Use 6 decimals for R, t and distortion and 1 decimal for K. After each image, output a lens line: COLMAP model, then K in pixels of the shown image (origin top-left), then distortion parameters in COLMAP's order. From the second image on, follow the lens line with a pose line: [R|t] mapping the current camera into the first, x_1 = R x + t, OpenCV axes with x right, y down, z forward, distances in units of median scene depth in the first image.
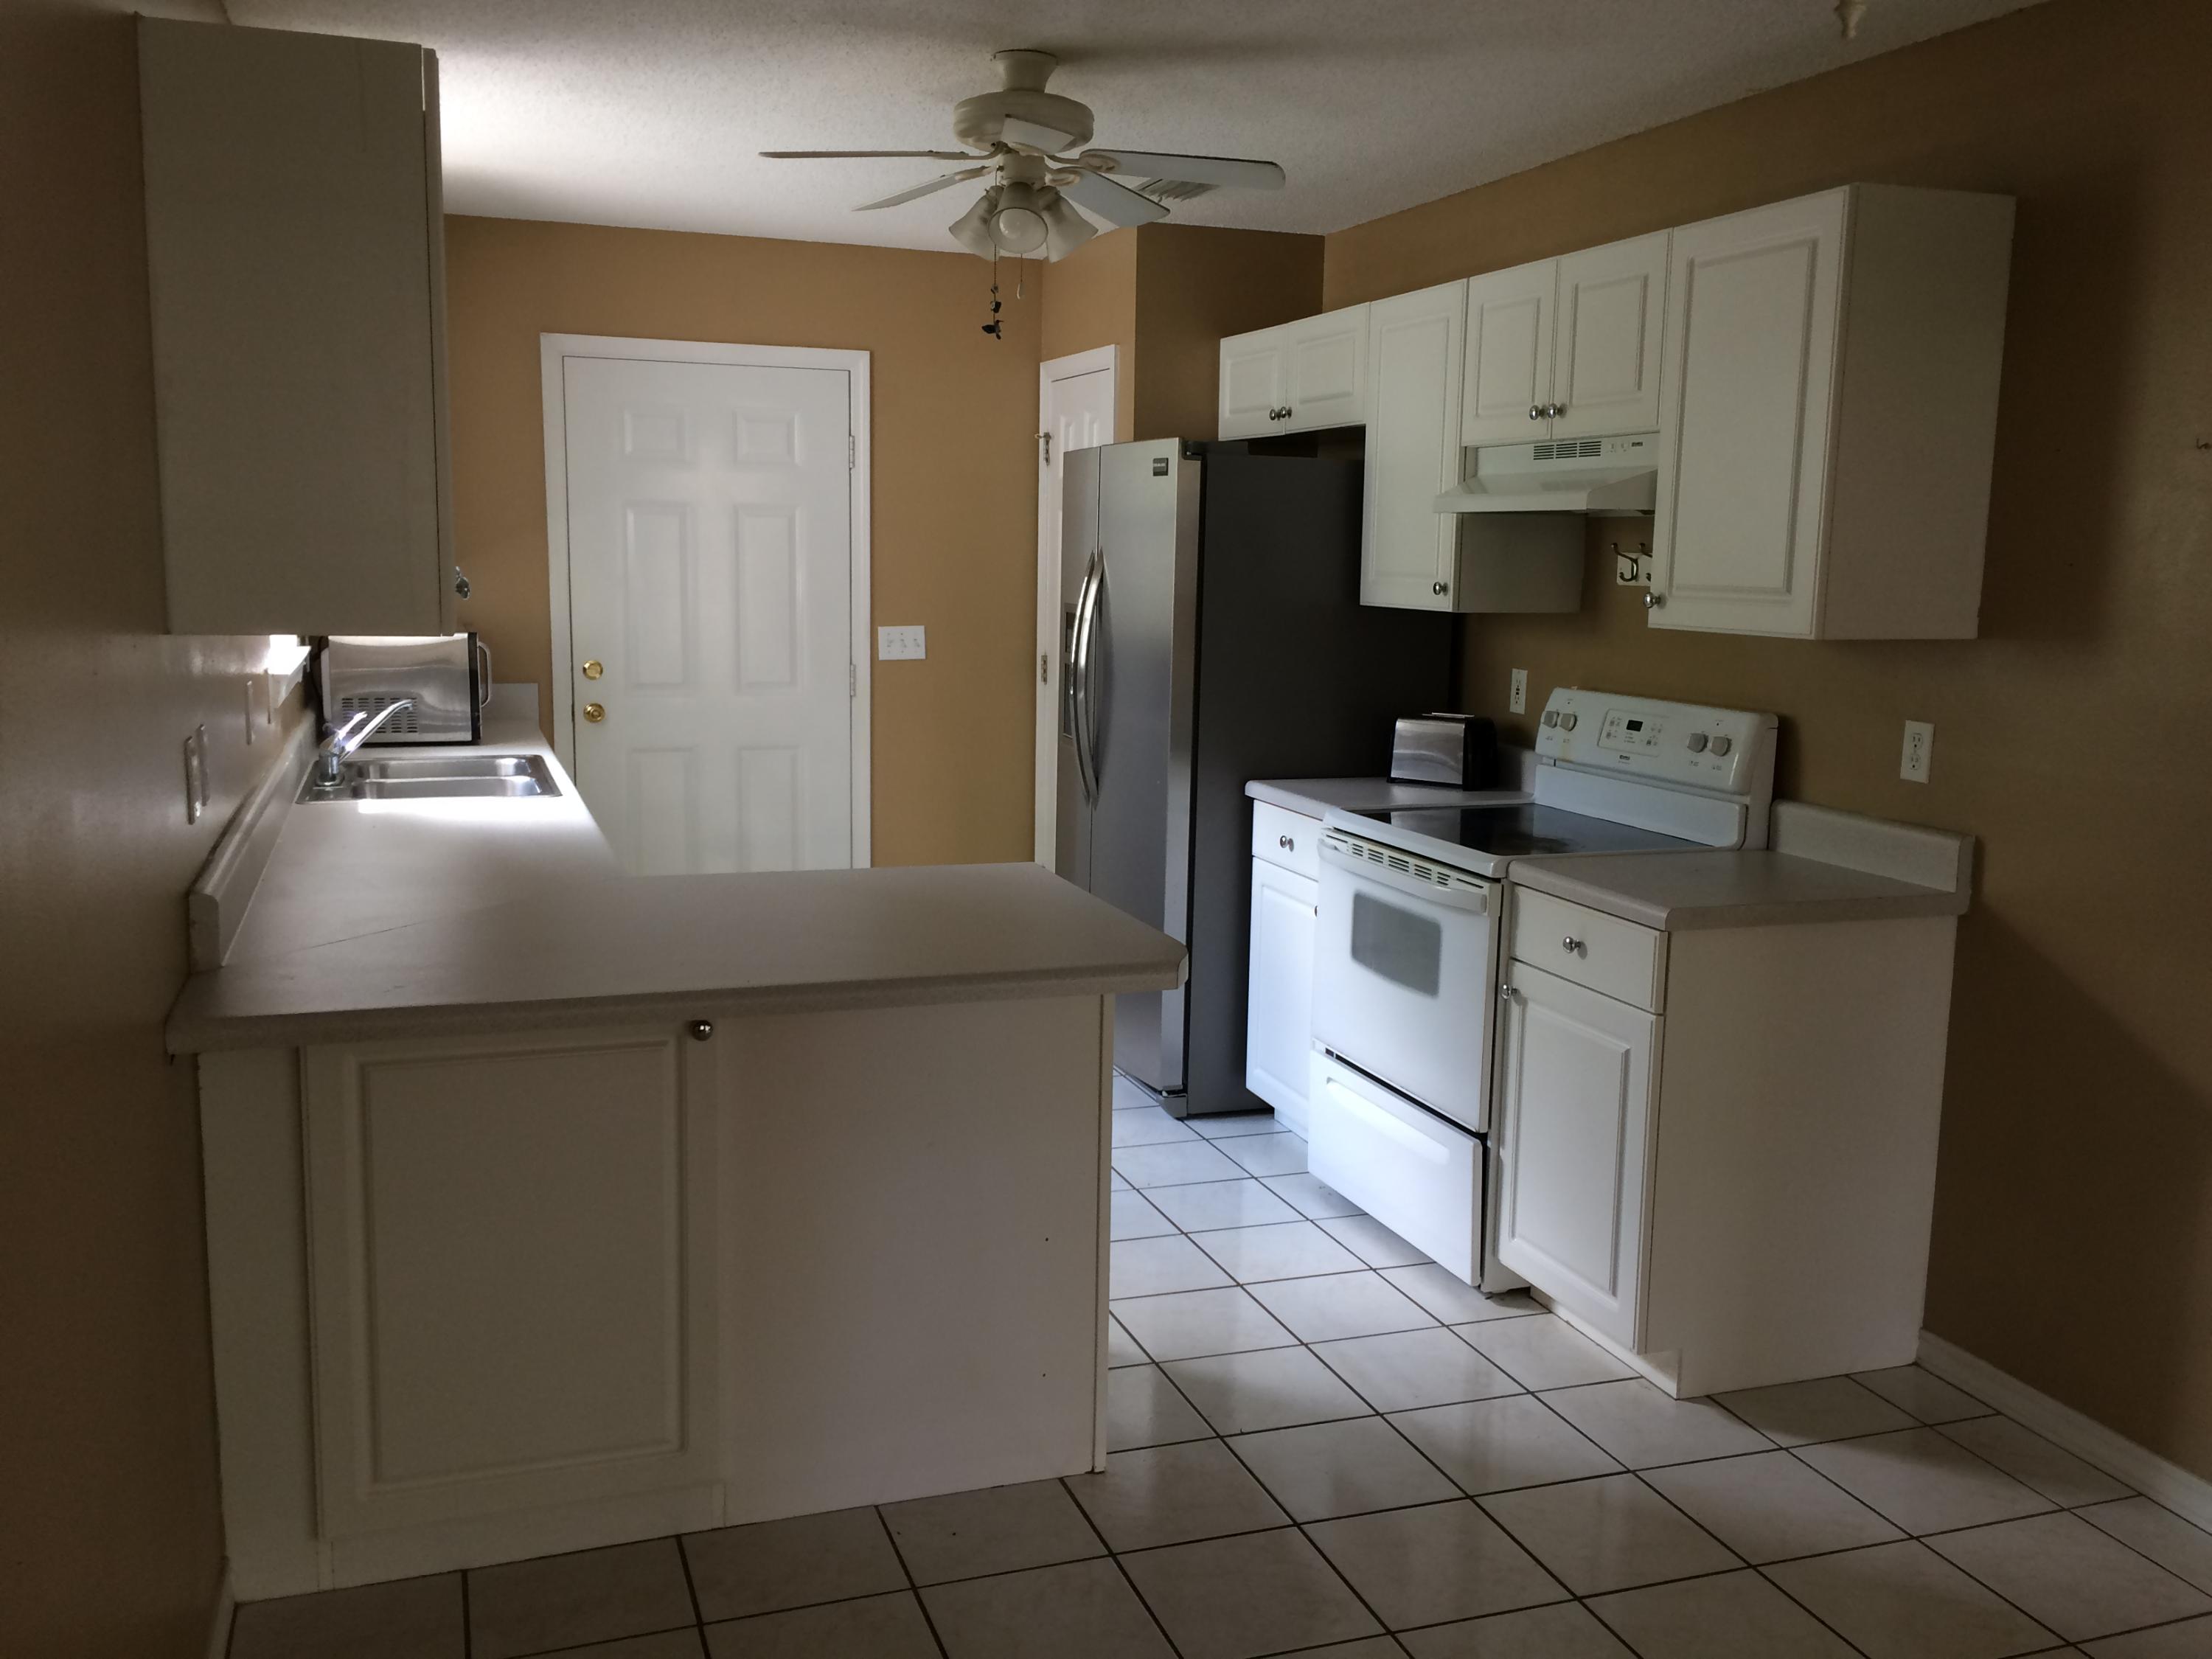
lens RADIAL K [[1901.3, 0, 1105.0], [0, 1901.3, 819.4], [0, 0, 1]] dist [0.095202, -0.133619]
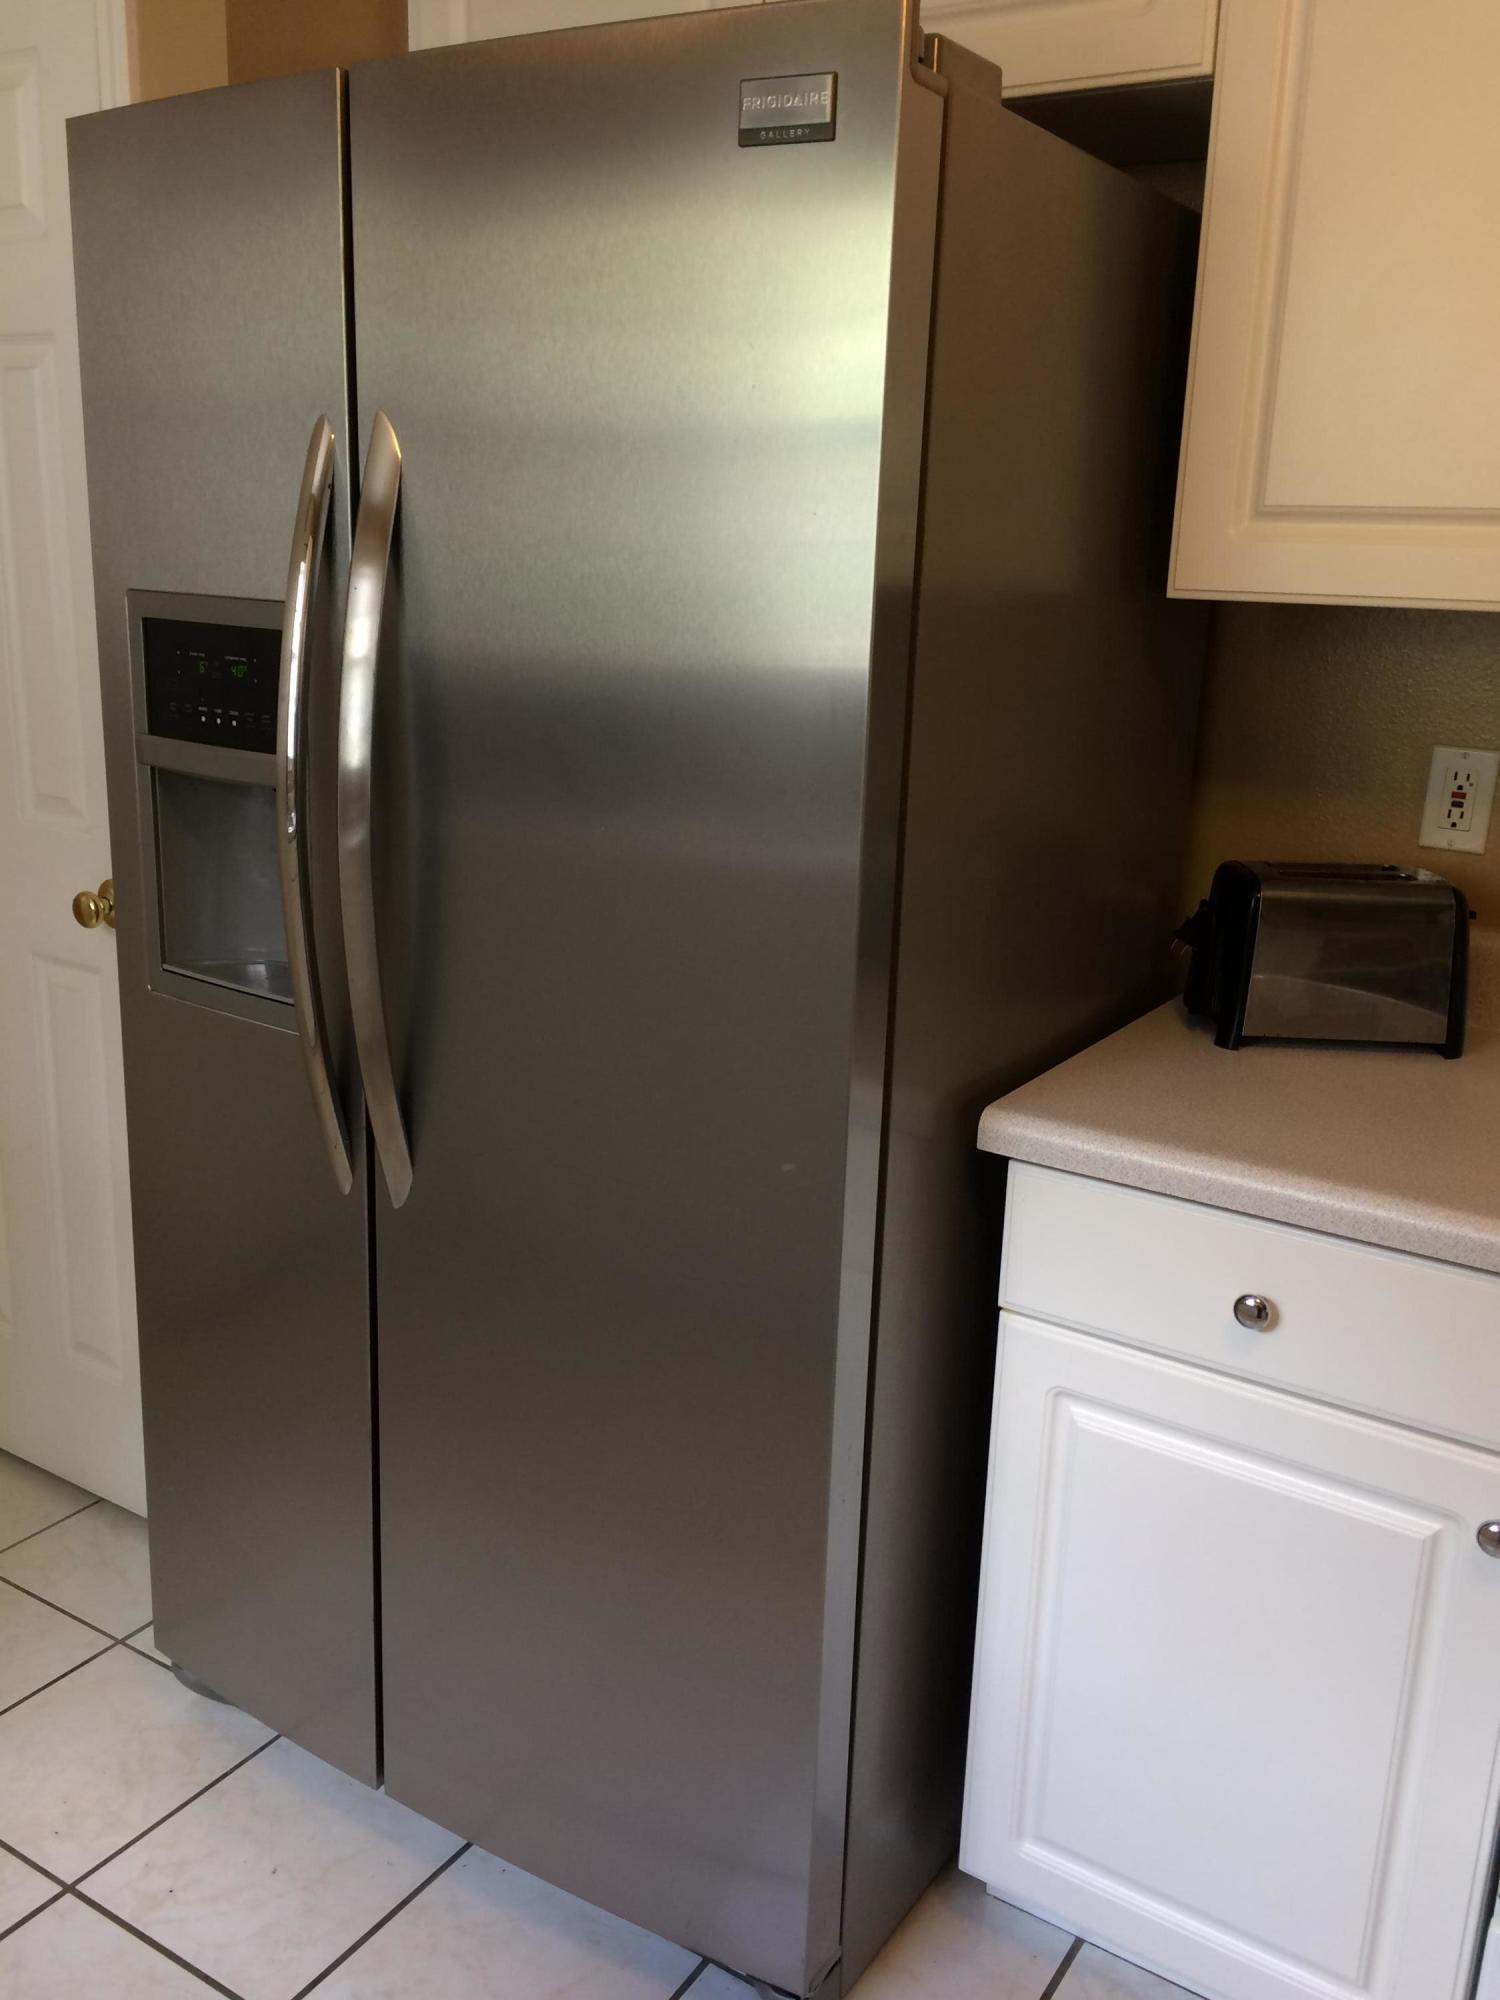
lens RADIAL K [[1719.1, 0, 756.2], [0, 1719.1, 982.0], [0, 0, 1]] dist [0.095202, -0.133619]
pose [[0.788819, -0.147743, 0.596604, -0.168988], [0.071035, 0.986089, 0.150273, -0.110432], [-0.610507, -0.076158, 0.788341, 0.898153]]
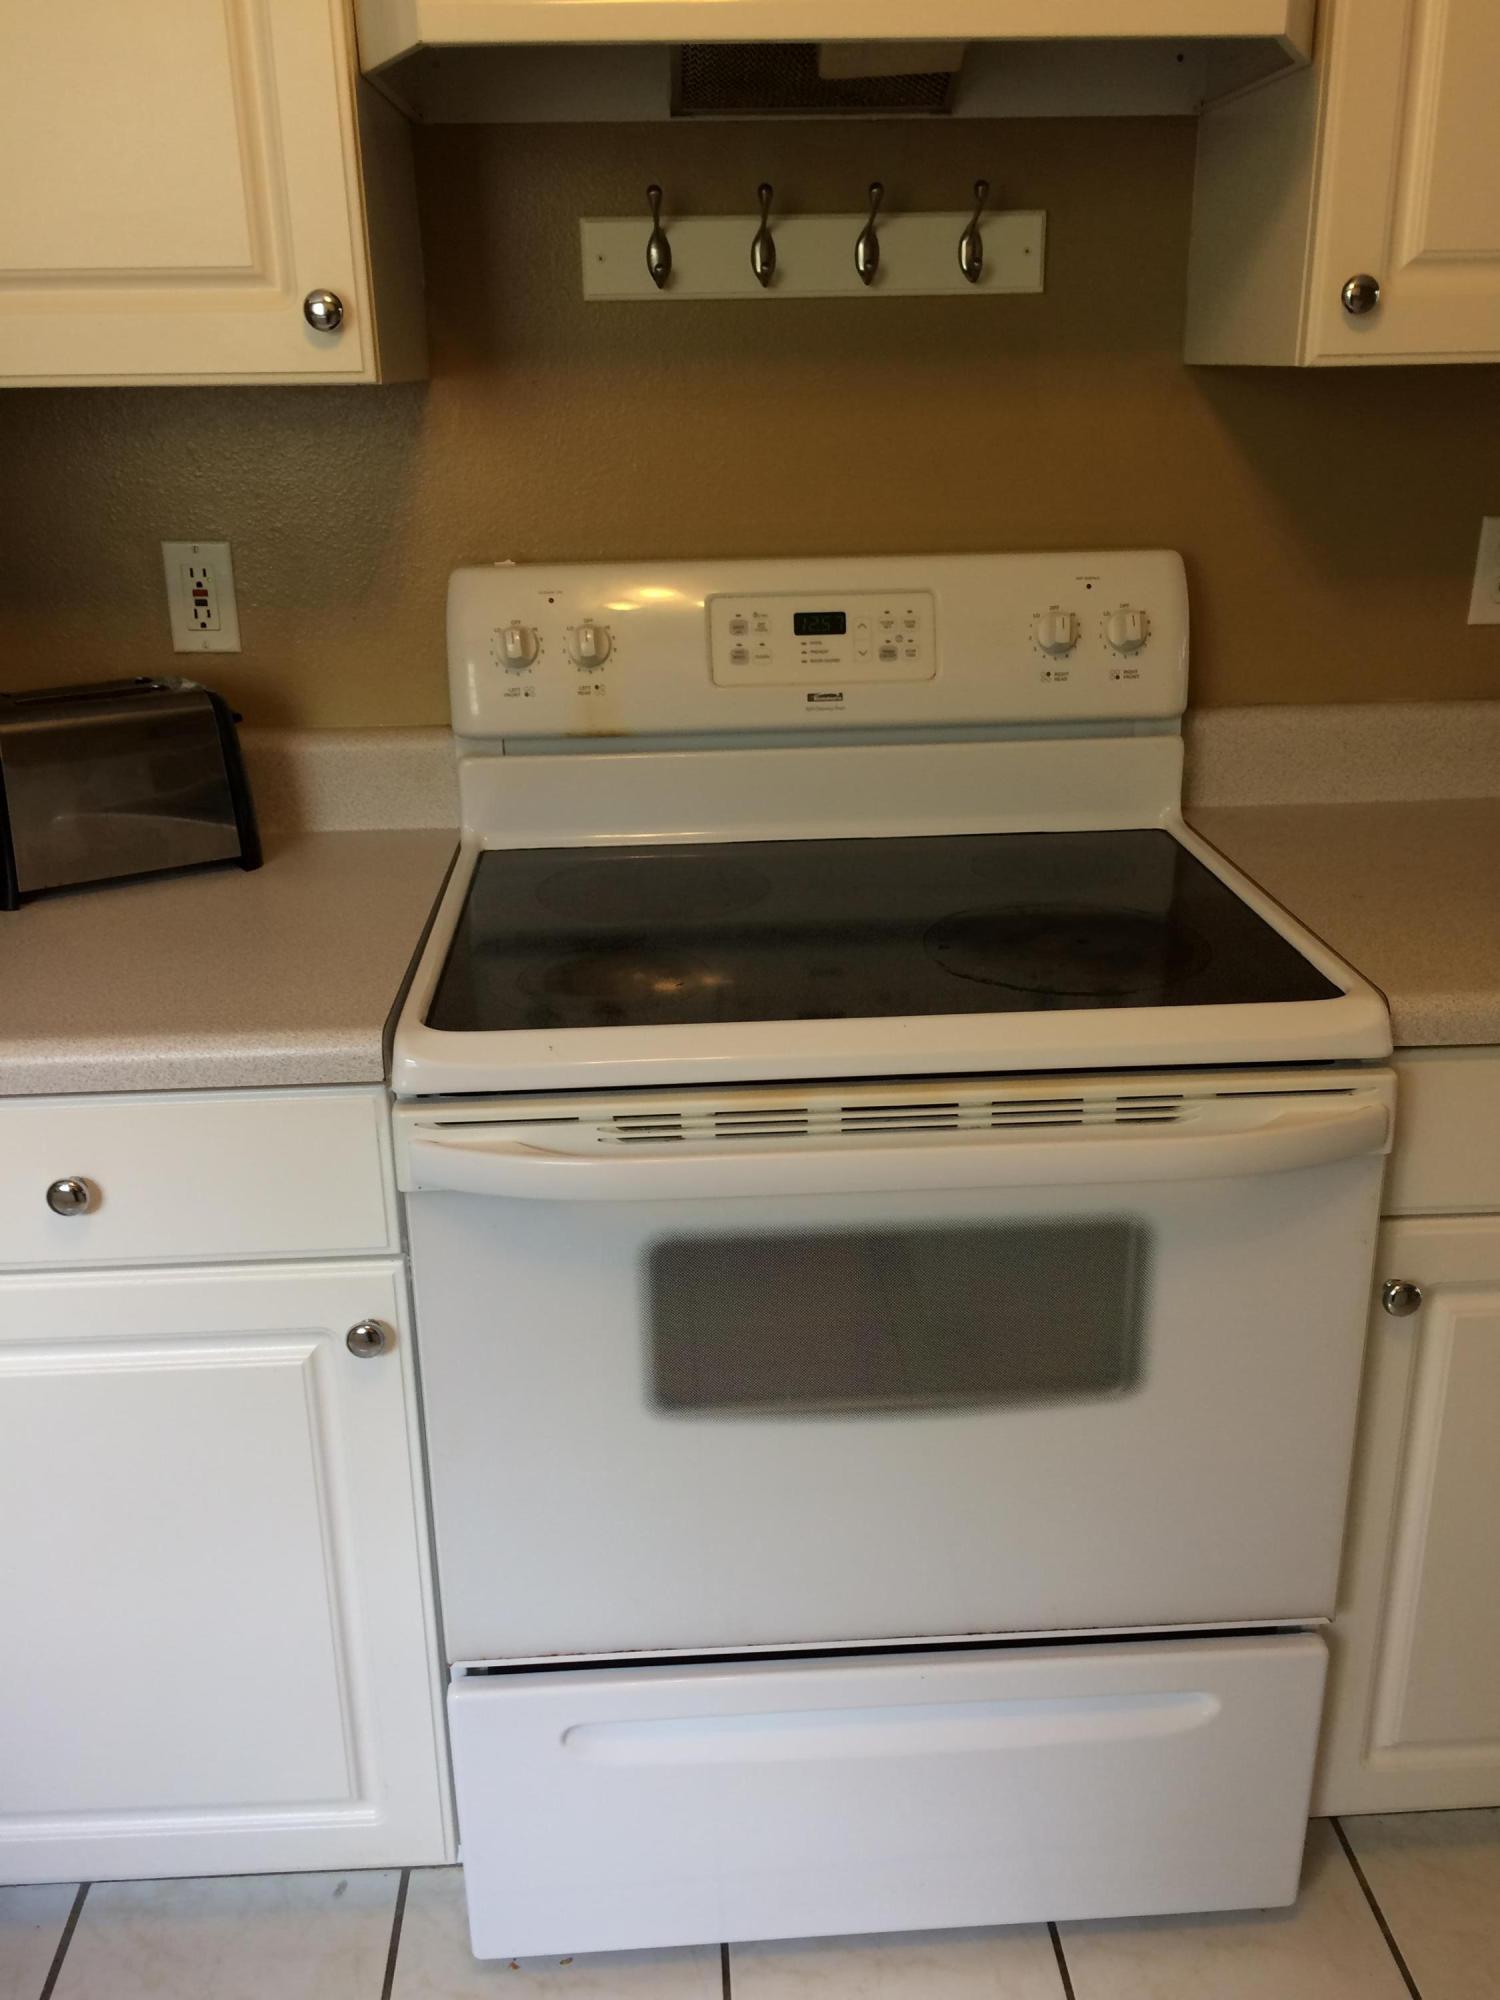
lens RADIAL K [[1719.1, 0, 756.2], [0, 1719.1, 982.0], [0, 0, 1]] dist [0.095202, -0.133619]
pose [[0.275866, -0.349922, 0.895239, -0.125628], [0.157684, 0.935237, 0.316966, -0.101847], [-0.948174, 0.053725, 0.313177, 0.889602]]
